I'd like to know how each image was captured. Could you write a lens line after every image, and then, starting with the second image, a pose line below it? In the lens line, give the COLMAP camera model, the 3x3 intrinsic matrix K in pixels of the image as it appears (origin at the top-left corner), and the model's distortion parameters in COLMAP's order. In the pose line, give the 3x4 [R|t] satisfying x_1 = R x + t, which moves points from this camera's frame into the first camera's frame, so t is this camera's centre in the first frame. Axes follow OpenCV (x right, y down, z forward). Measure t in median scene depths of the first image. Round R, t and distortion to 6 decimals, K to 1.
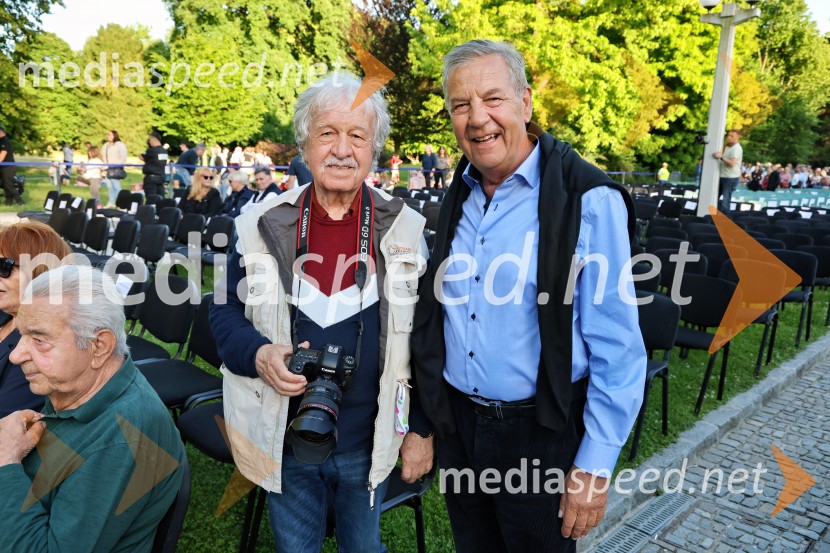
lens RADIAL K [[612.1, 0, 415.5], [0, 612.1, 262.4], [0, 0, 1]] dist [-0.064395, 0.065667]
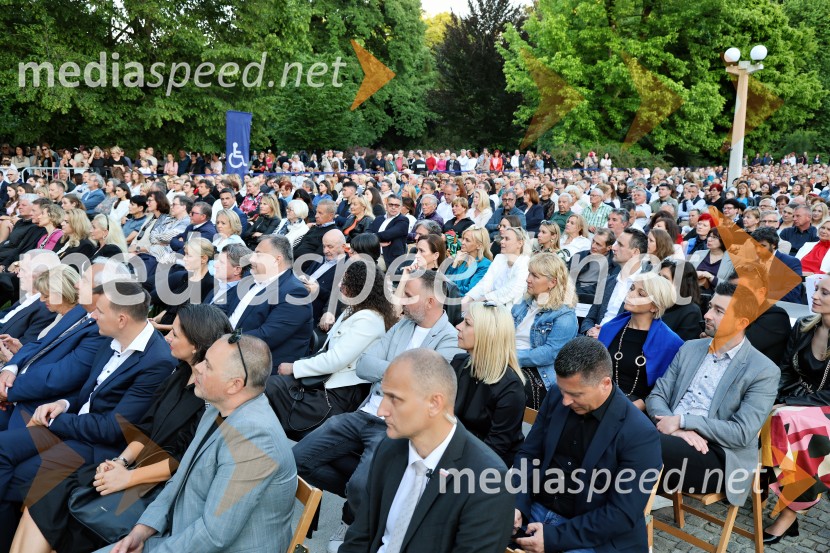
lens RADIAL K [[715.6, 0, 417.0], [0, 715.6, 279.0], [0, 0, 1]] dist [-0.015322, 0.063580]
pose [[0.997730, -0.019559, -0.064435, -0.095005], [0.019658, 0.999806, 0.000909, 0.054739], [0.064405, -0.002173, 0.997921, -0.404652]]
